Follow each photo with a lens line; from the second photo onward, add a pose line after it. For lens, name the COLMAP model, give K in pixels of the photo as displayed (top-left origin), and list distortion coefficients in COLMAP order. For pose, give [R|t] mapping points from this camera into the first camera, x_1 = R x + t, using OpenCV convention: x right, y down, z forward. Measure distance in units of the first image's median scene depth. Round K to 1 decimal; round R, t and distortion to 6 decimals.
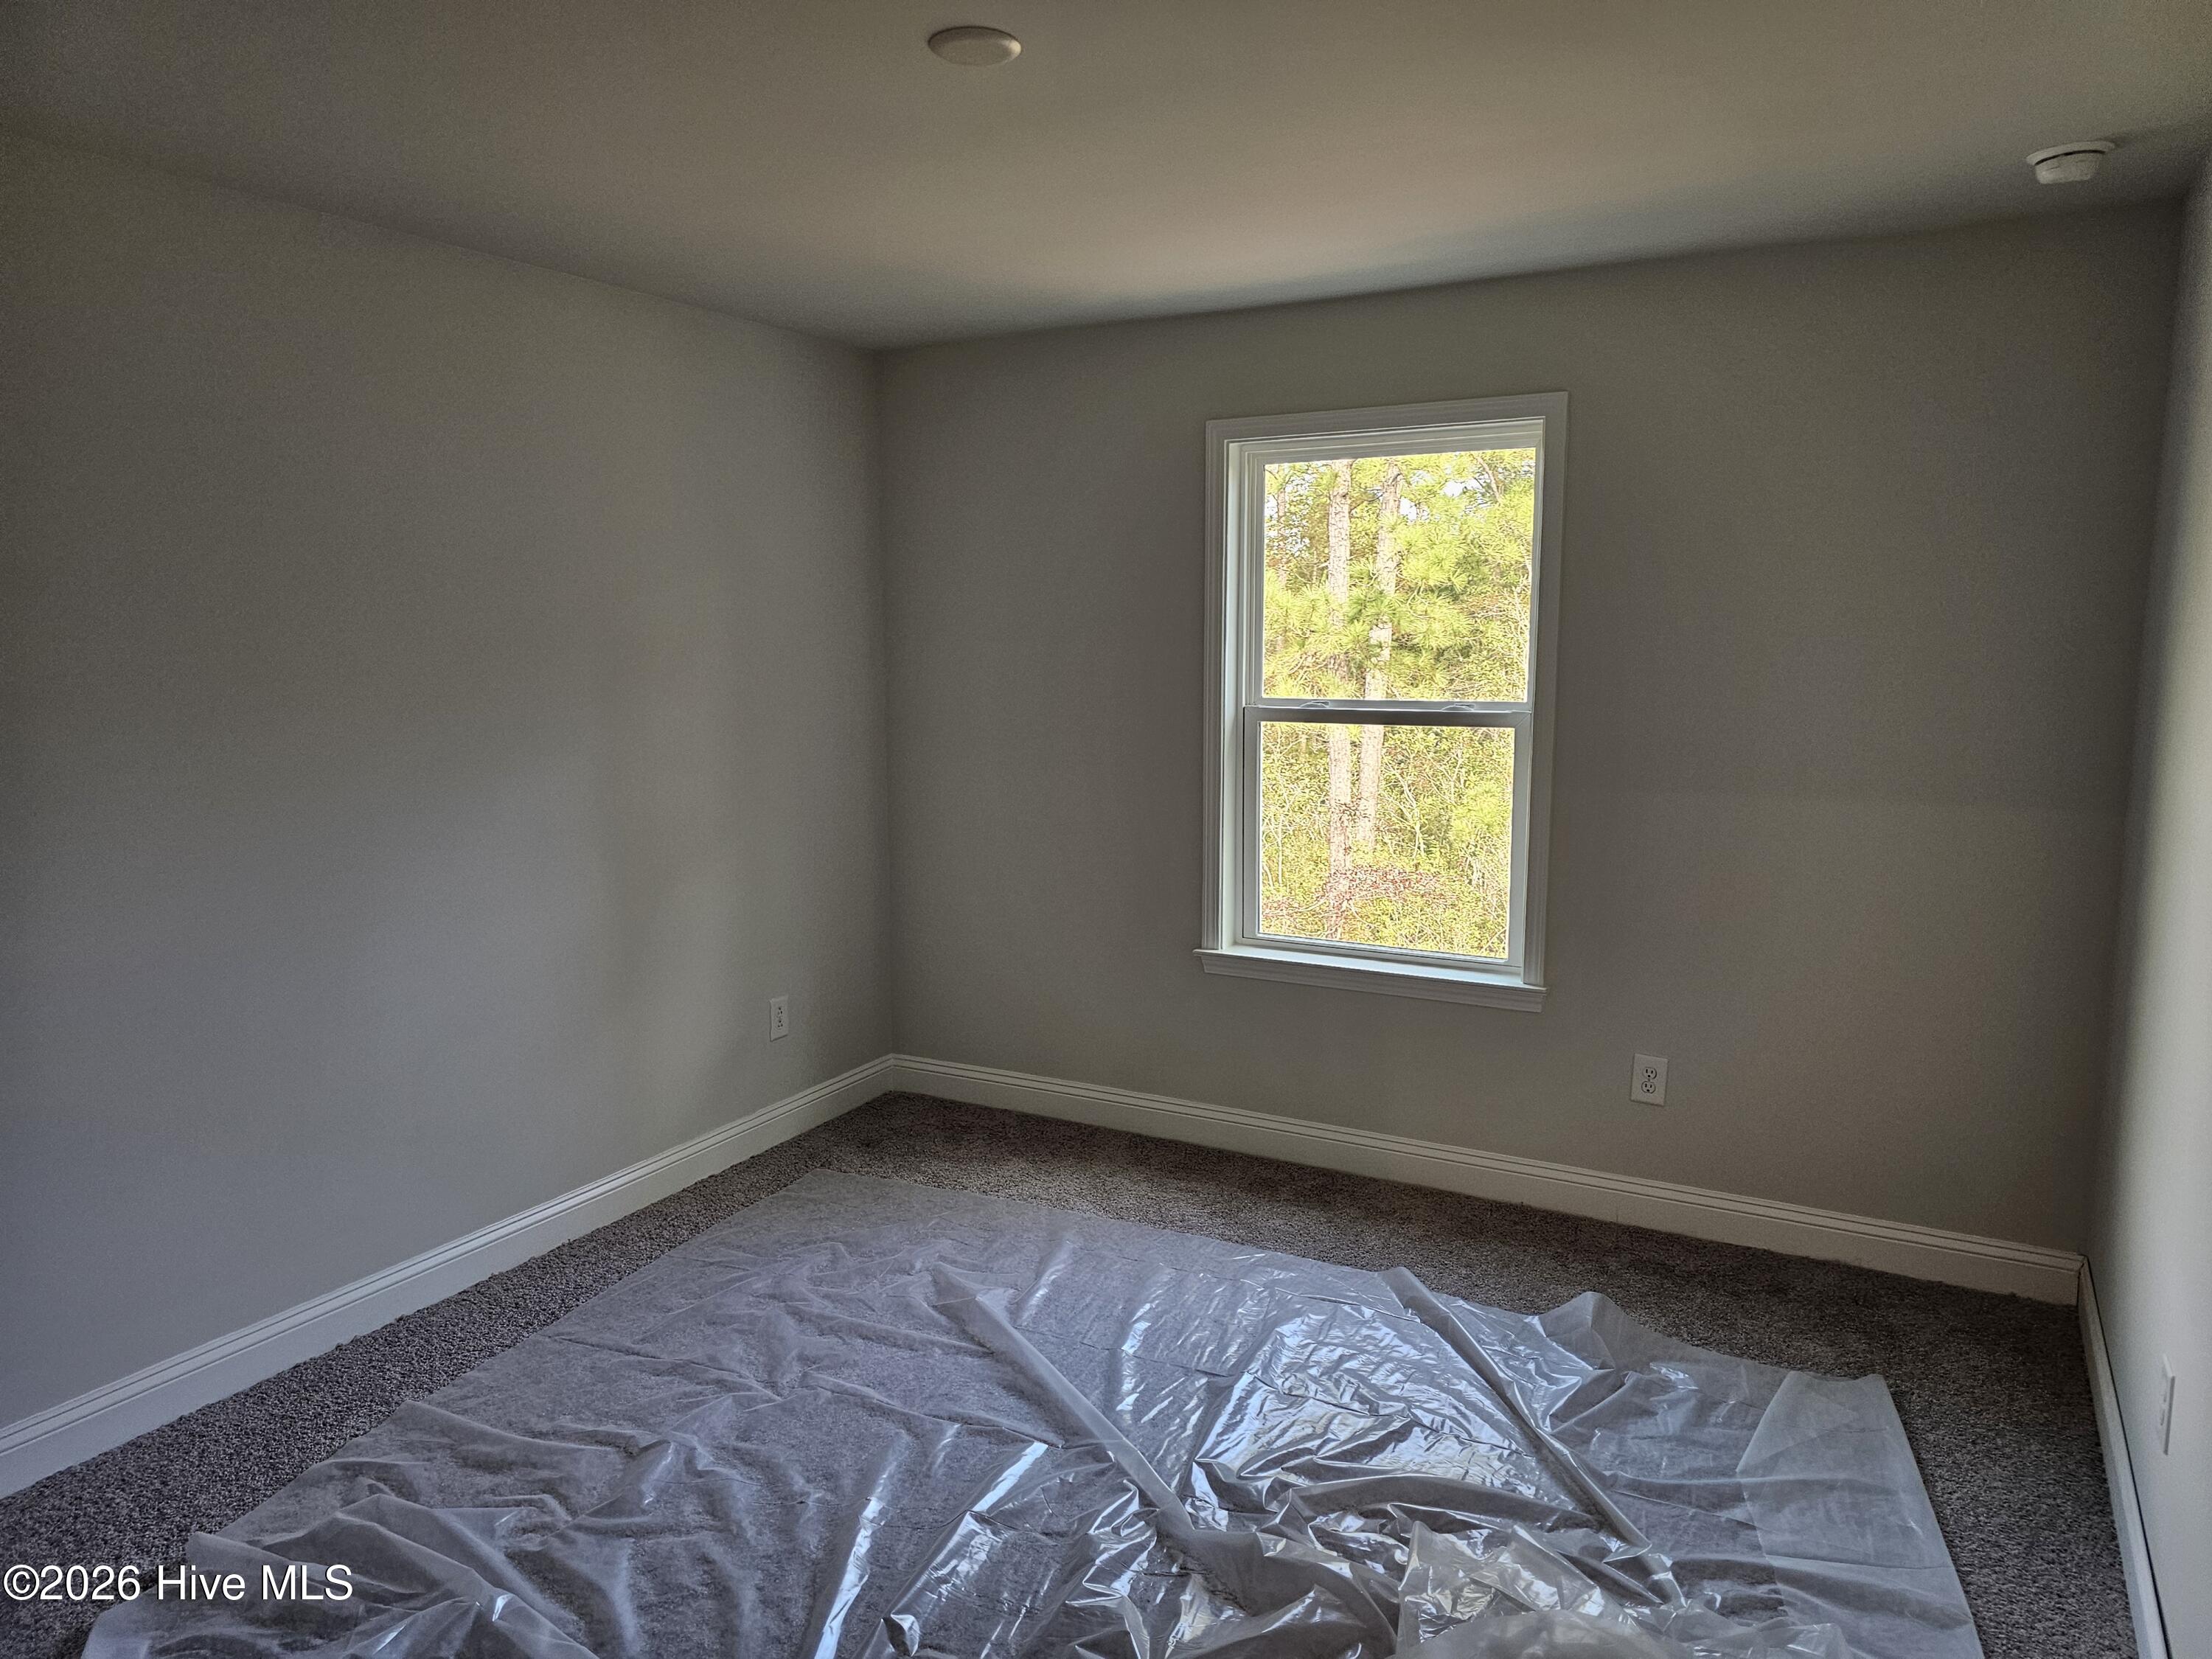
lens RADIAL K [[1481.8, 0, 1103.4], [0, 1481.8, 823.8], [0, 0, 1]] dist [0.041879, -0.039478]
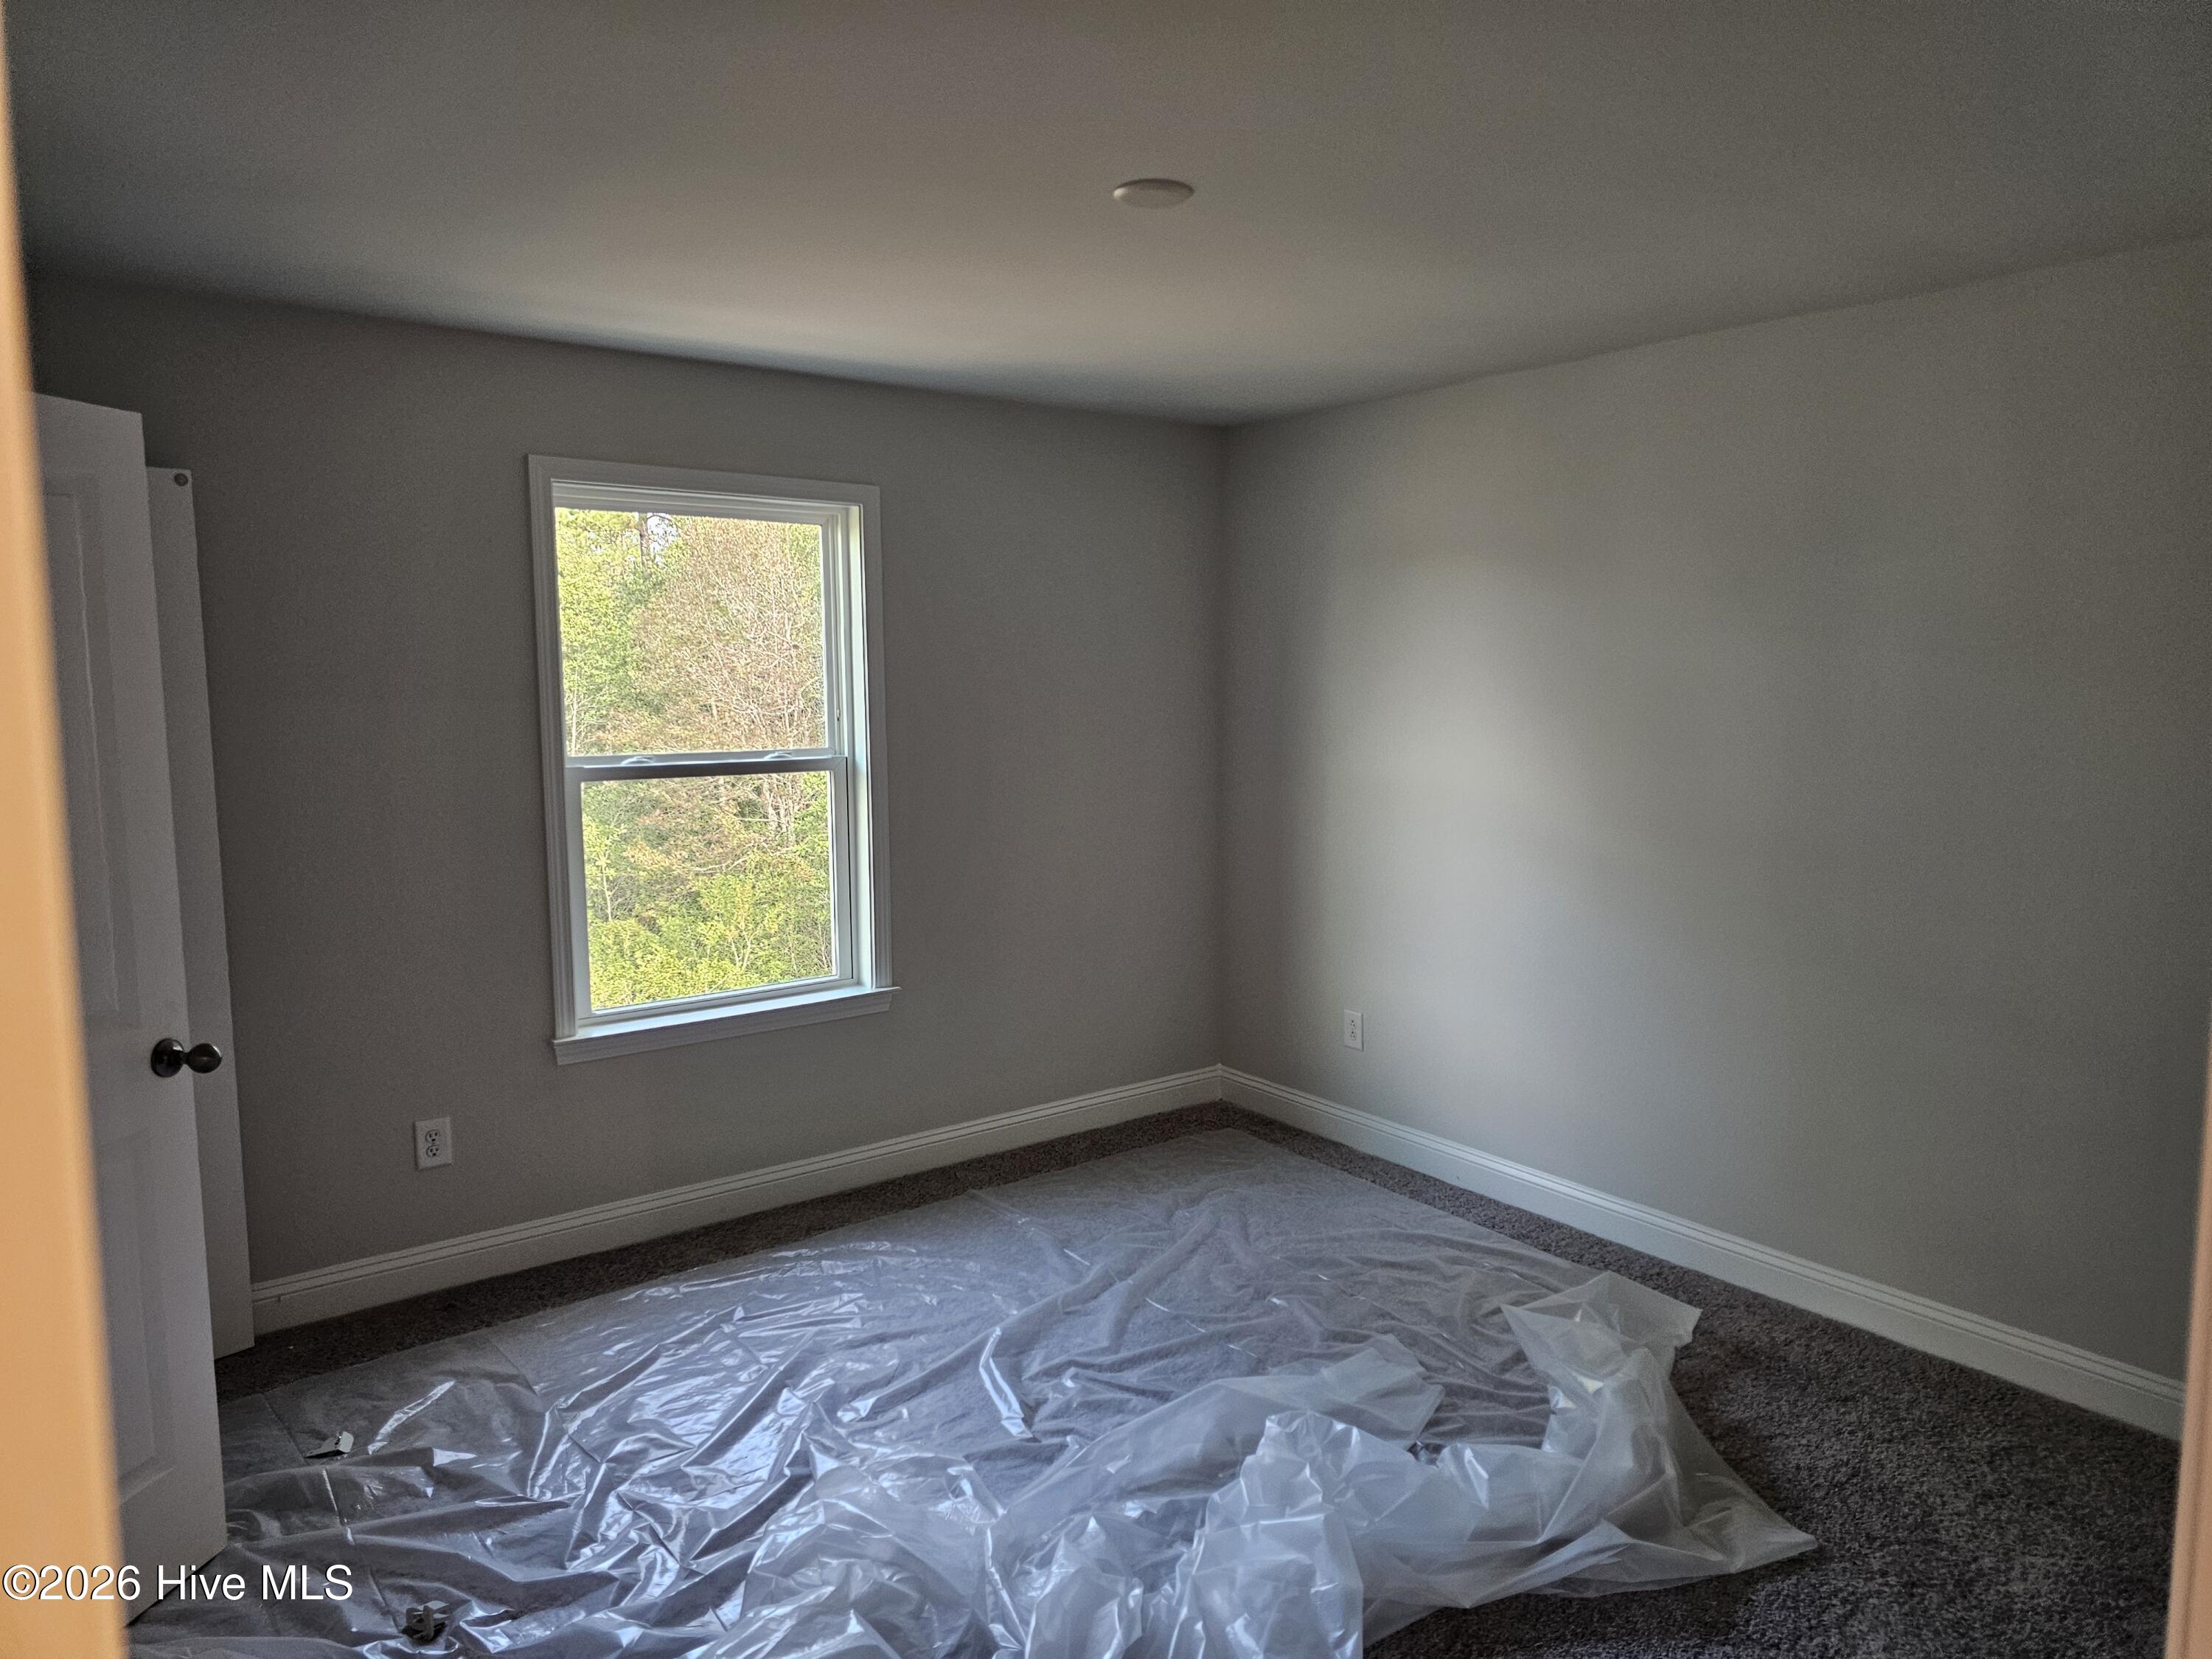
lens RADIAL K [[1481.8, 0, 1123.2], [0, 1481.8, 842.3], [0, 0, 1]] dist [0.041879, -0.039478]
pose [[0.363884, -0.097505, 0.926327, -0.663836], [0.122765, 0.990851, 0.056071, -0.044459], [-0.923318, 0.093317, 0.372525, 0.357271]]
